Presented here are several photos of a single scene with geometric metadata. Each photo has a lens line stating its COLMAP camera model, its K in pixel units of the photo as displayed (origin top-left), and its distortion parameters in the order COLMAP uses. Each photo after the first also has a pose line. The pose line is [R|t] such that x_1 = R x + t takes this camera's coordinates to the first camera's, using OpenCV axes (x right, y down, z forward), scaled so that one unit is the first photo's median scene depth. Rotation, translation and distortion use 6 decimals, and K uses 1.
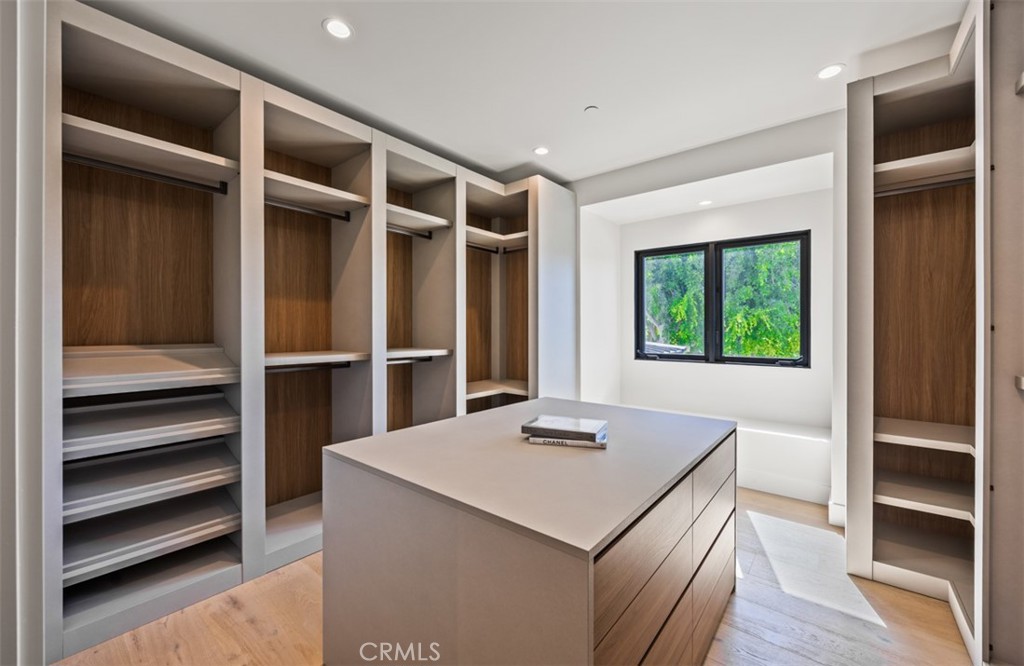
lens RADIAL K [[405.6, 0, 508.9], [0, 405.6, 331.1], [0, 0, 1]] dist [-0.001961, -0.000182]
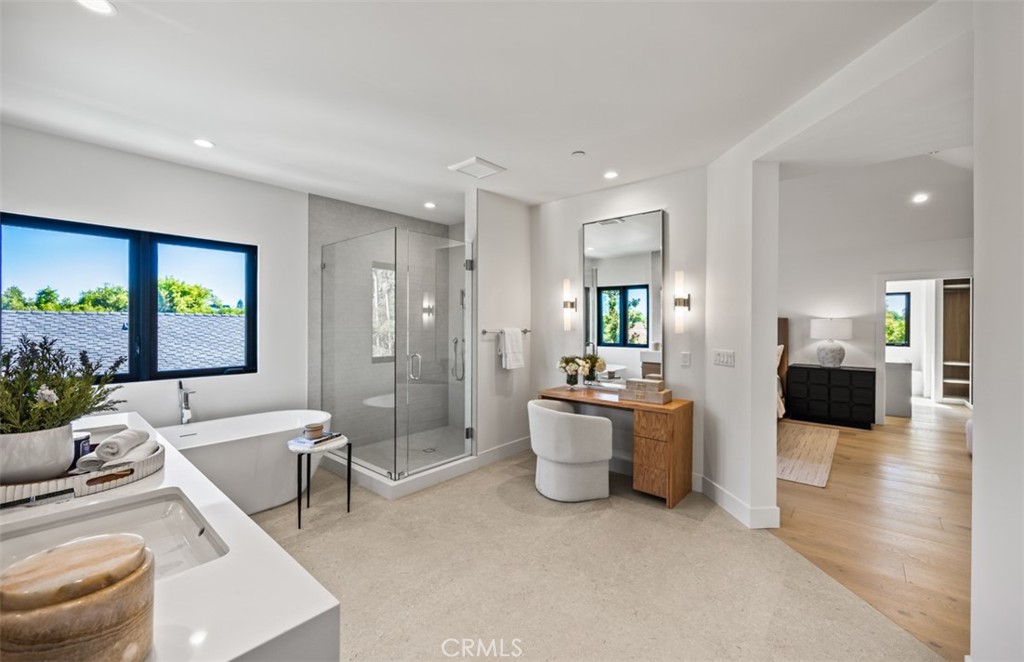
lens RADIAL K [[407.5, 0, 508.6], [0, 407.5, 323.5], [0, 0, 1]] dist [0.000982, 0.000123]
pose [[0.999595, 0.003772, -0.028219, -1.473567], [-0.003975, 0.999967, -0.007130, -0.022246], [0.028192, 0.007239, 0.999576, -1.408801]]
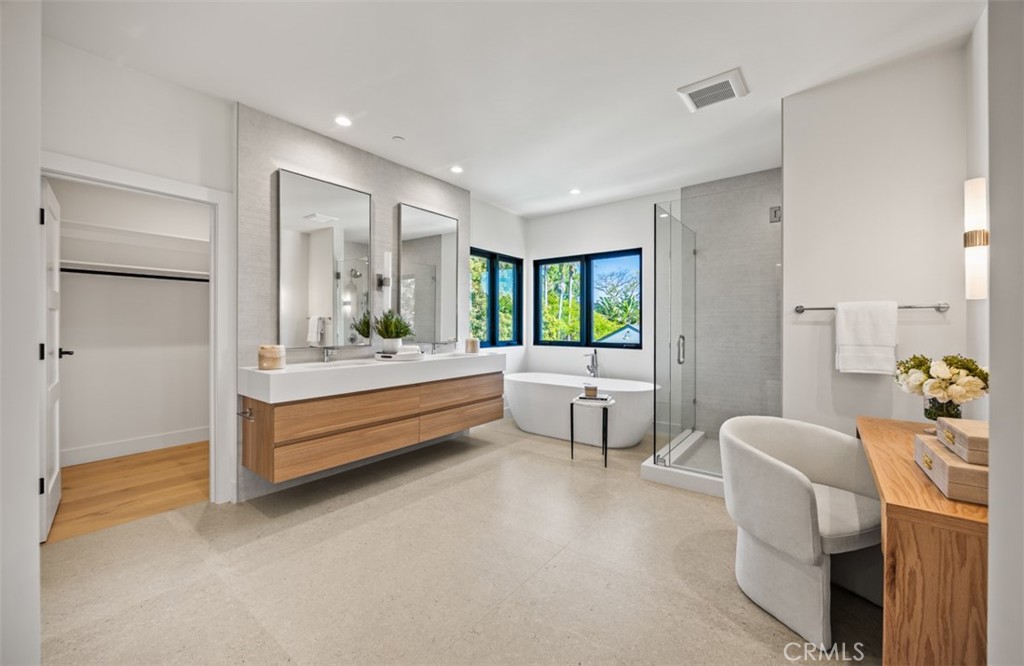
lens RADIAL K [[405.0, 0, 517.9], [0, 405.0, 324.6], [0, 0, 1]] dist [-0.002693, -0.000237]
pose [[0.032566, -0.000022, -0.999470, -0.914175], [-0.007508, 0.999972, -0.000266, 0.020346], [0.999441, 0.007513, 0.032565, -0.864639]]
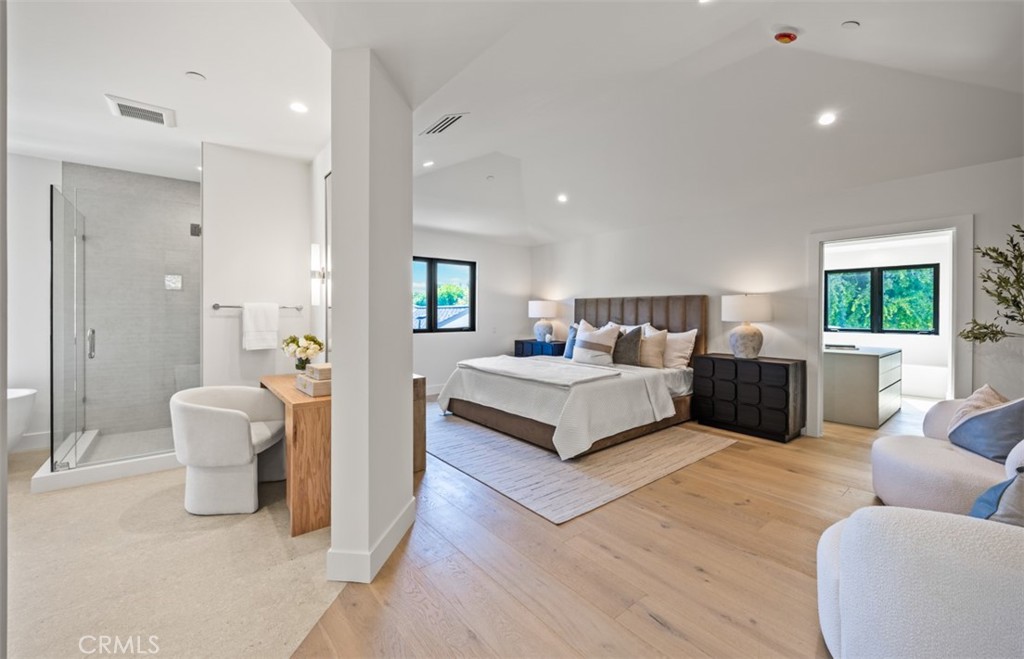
lens RADIAL K [[401.1, 0, 510.4], [0, 401.1, 314.4], [0, 0, 1]] dist [0.000582, 0.000145]
pose [[0.979192, 0.005035, -0.202875, -0.750752], [-0.005560, 0.999983, -0.002015, 0.007050], [0.202861, 0.003101, 0.979203, -1.113977]]
